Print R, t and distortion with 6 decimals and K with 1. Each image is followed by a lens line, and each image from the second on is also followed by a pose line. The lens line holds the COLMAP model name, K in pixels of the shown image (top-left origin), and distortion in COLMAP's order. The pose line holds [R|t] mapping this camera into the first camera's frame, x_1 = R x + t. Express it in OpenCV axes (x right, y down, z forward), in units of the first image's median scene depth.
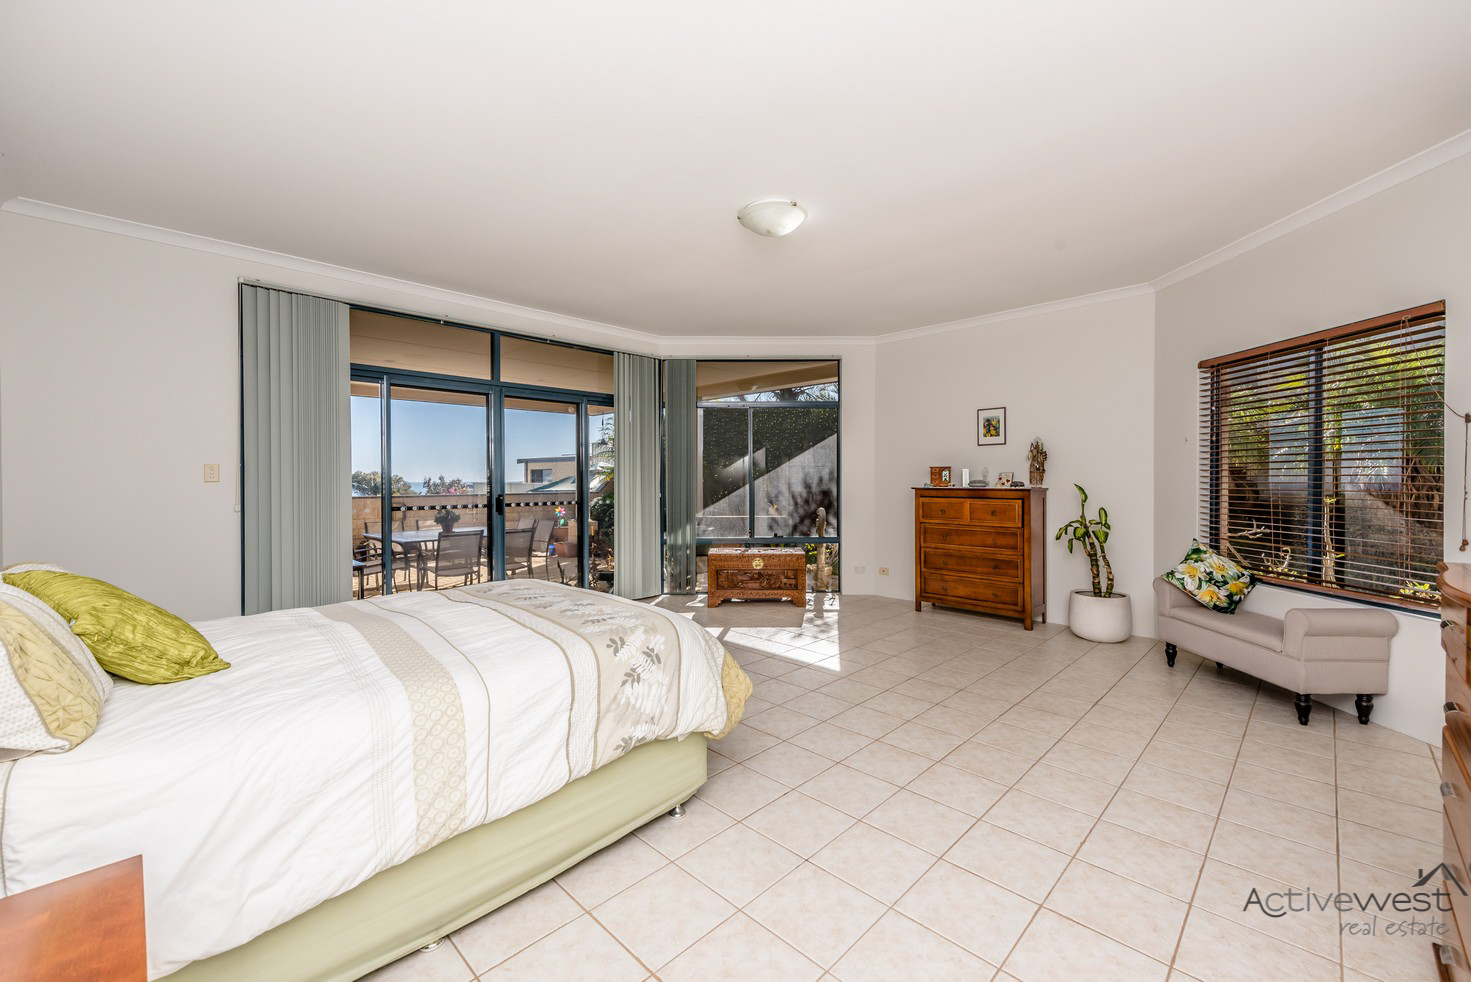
lens RADIAL K [[594.1, 0, 735.4], [0, 594.1, 482.9], [0, 0, 1]] dist [0.001034, 0.000057]
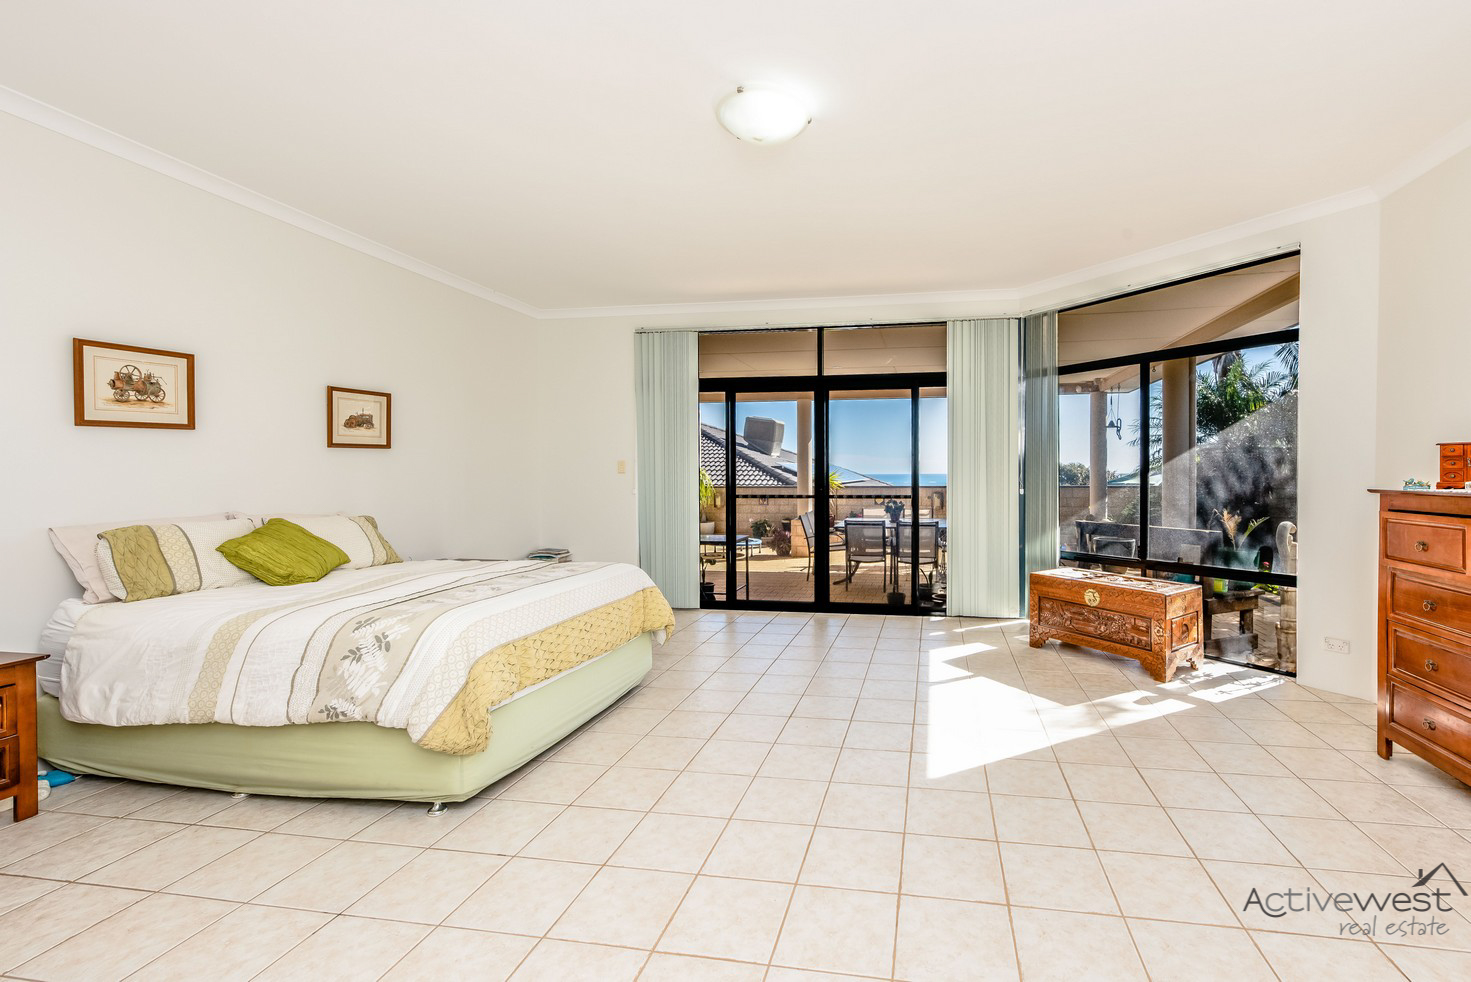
lens RADIAL K [[594.1, 0, 735.4], [0, 594.1, 482.9], [0, 0, 1]] dist [0.001034, 0.000057]
pose [[0.588432, 0.017014, -0.808367, 0.384940], [-0.005541, 0.999840, 0.017010, -0.003156], [0.808527, -0.005530, 0.588432, 0.322589]]
